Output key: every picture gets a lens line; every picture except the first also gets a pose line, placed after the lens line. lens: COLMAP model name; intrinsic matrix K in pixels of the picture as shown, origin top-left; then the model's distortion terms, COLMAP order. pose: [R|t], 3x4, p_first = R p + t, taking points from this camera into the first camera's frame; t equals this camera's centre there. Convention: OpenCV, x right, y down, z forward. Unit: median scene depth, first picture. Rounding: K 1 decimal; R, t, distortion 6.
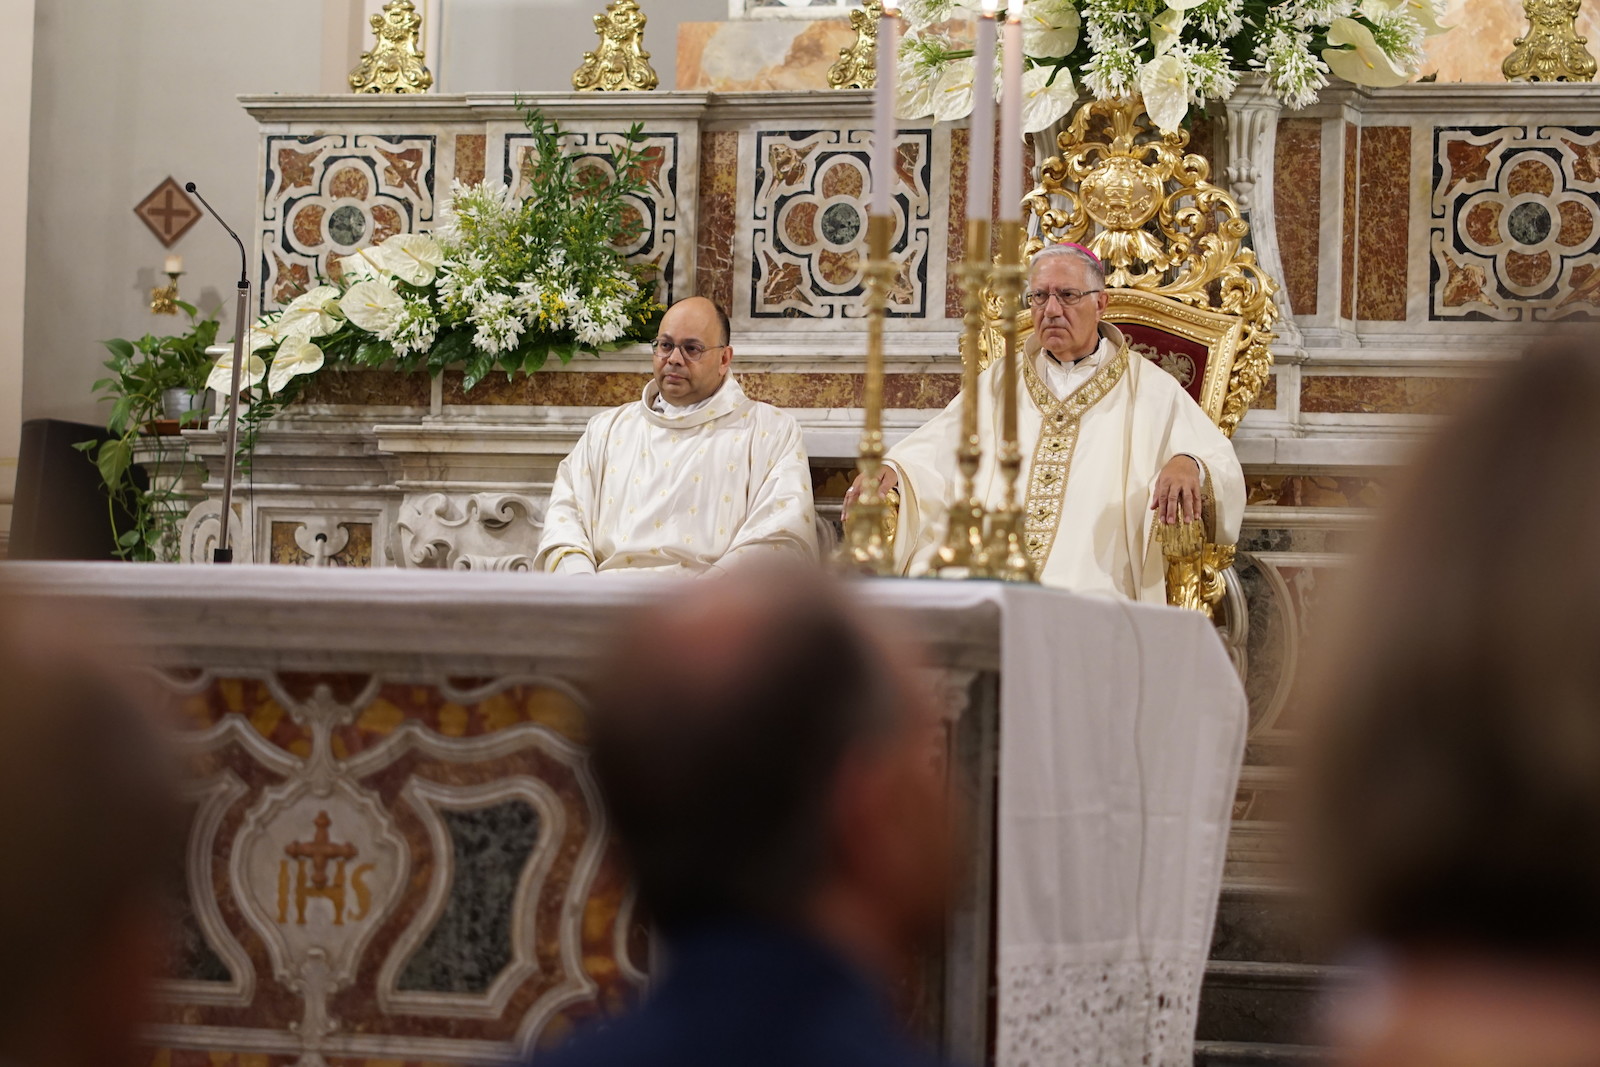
lens RADIAL K [[5738.5, 0, 800.0], [0, 5738.5, 533.5], [0, 0, 1]] dist [0.021008, -0.285237]
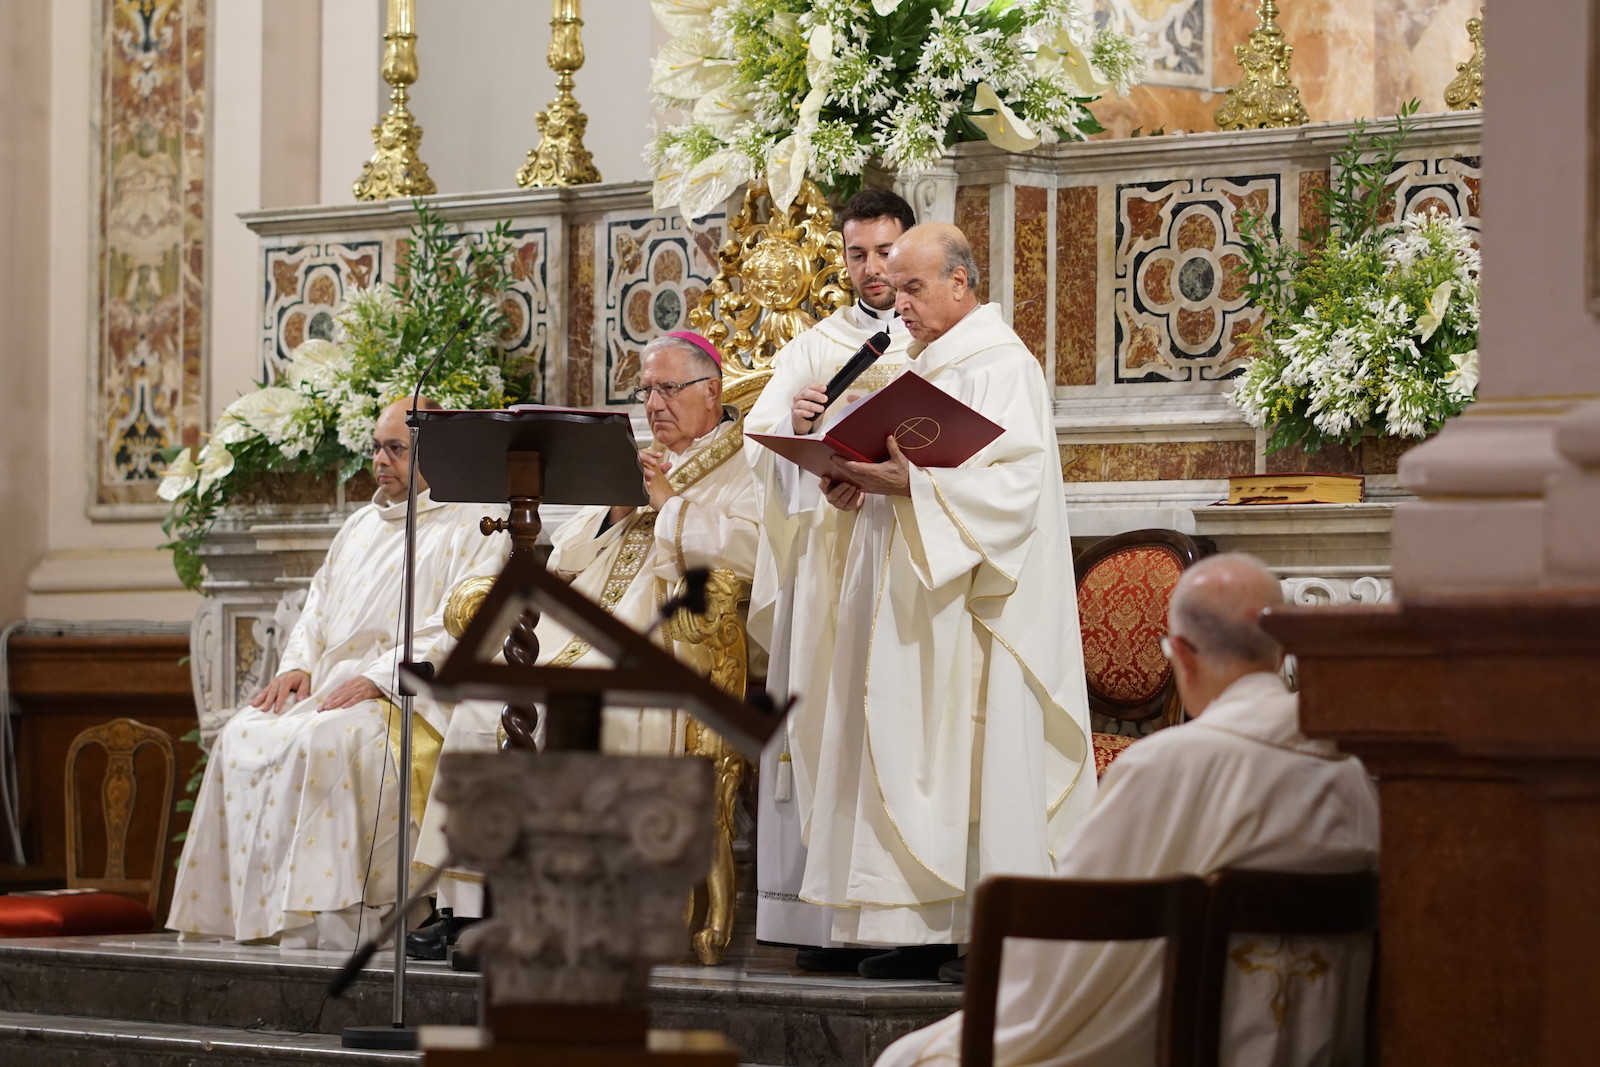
lens RADIAL K [[5738.5, 0, 800.0], [0, 5738.5, 533.5], [0, 0, 1]] dist [0.021008, -0.285237]
pose [[0.908316, -0.035969, -0.416735, 0.452828], [0.036841, 0.999303, -0.005953, -0.007531], [0.416659, -0.009946, 0.909009, 0.087009]]
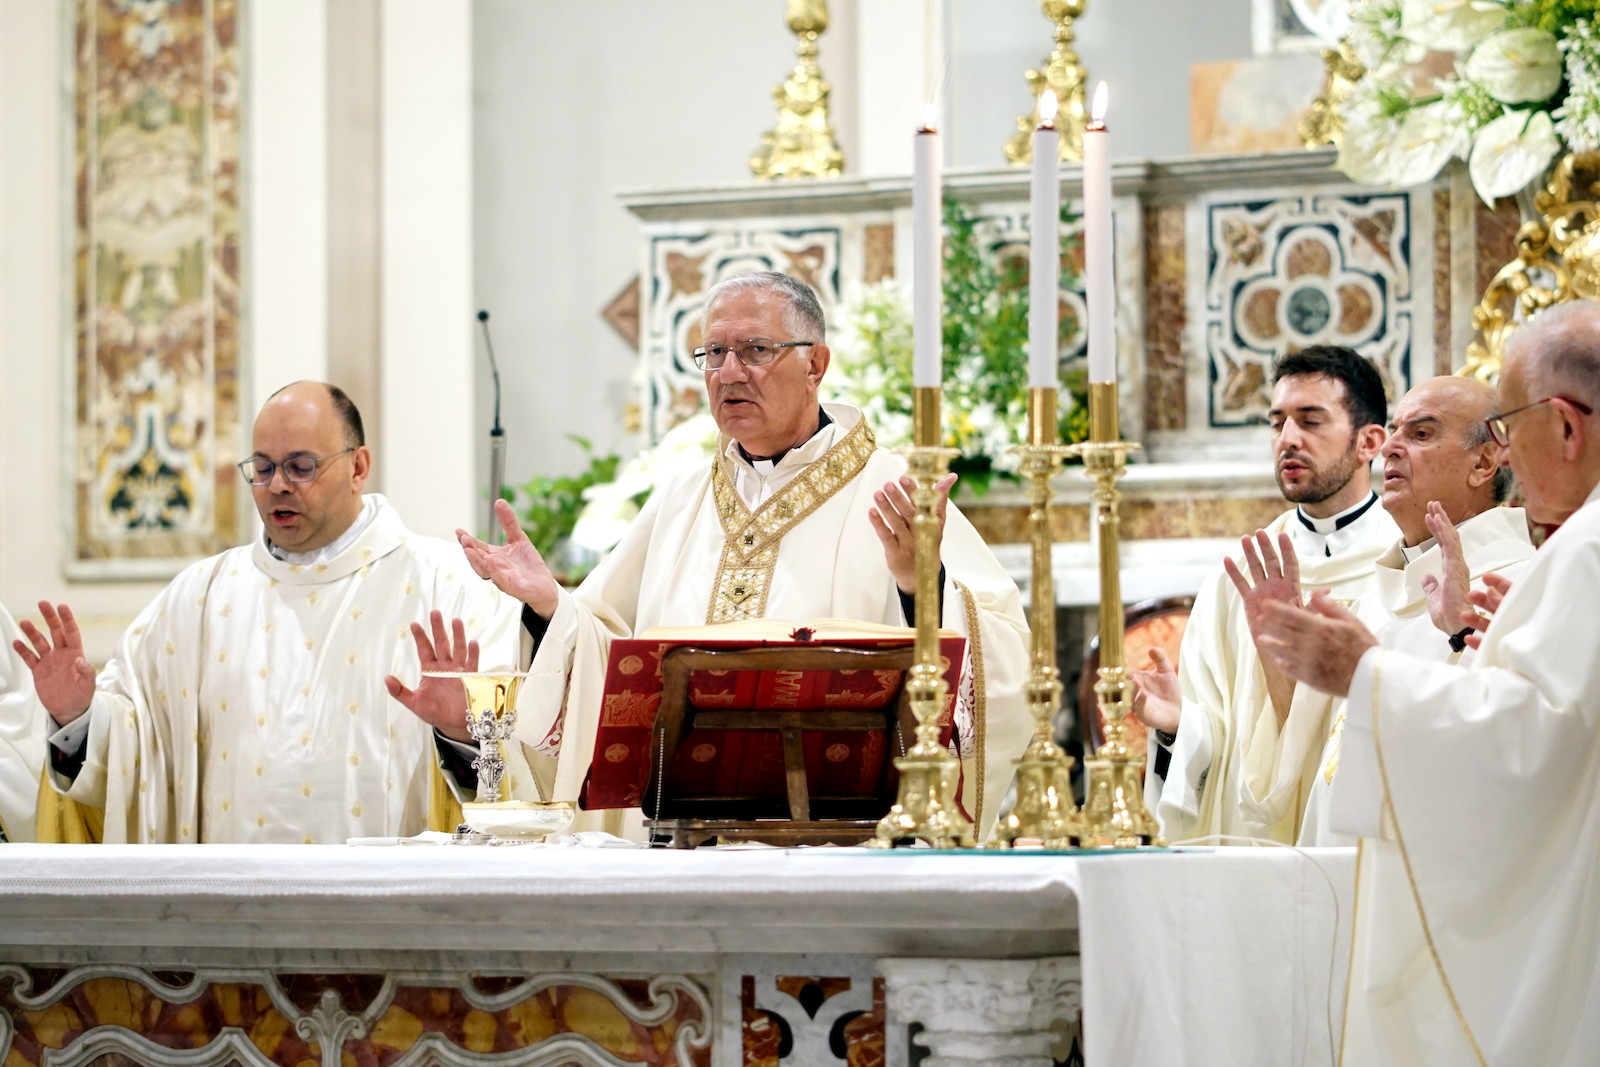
lens RADIAL K [[6274.2, 0, 717.6], [0, 6274.2, 583.9], [0, 0, 1]] dist [0.042303, -0.935180]
pose [[0.982263, -0.042962, -0.182522, 0.087433], [0.043667, 0.999046, -0.000156, -0.018369], [0.182355, -0.007817, 0.983202, 0.095048]]
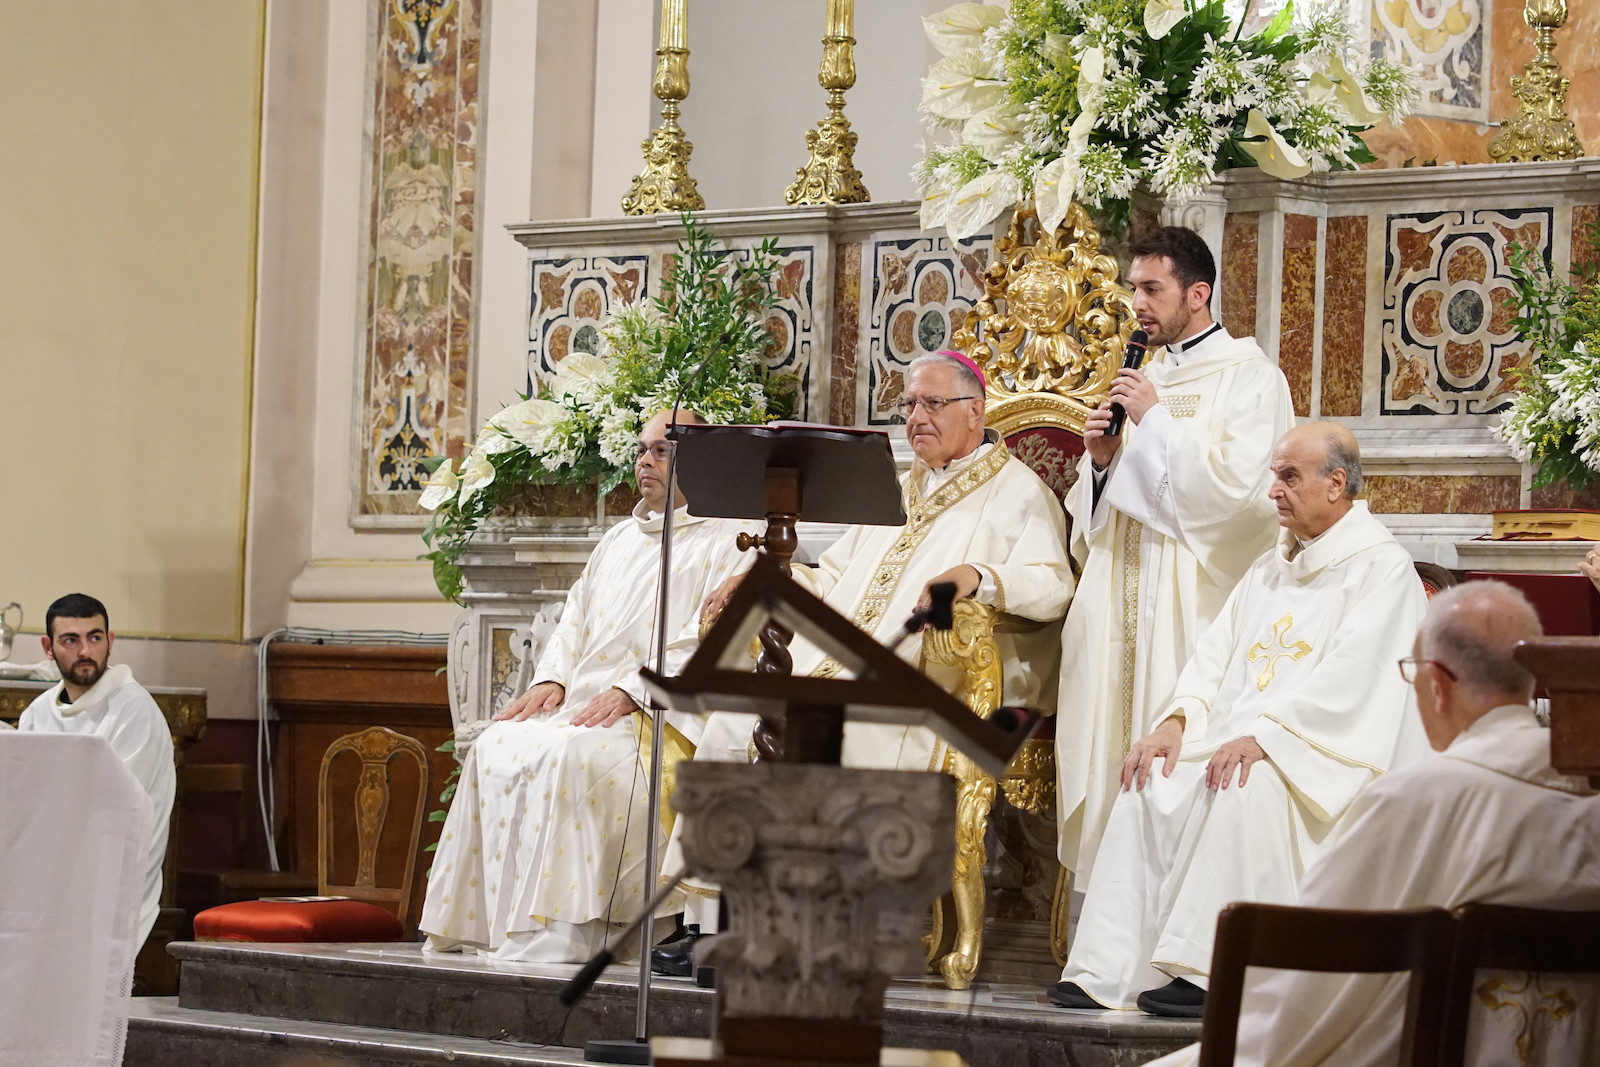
lens RADIAL K [[5738.5, 0, 800.0], [0, 5738.5, 533.5], [0, 0, 1]] dist [0.021008, -0.285237]
pose [[0.888205, -0.015105, -0.459200, 0.452788], [0.010568, 0.999867, -0.012448, -0.005957], [0.459327, 0.006203, 0.888246, 0.092273]]
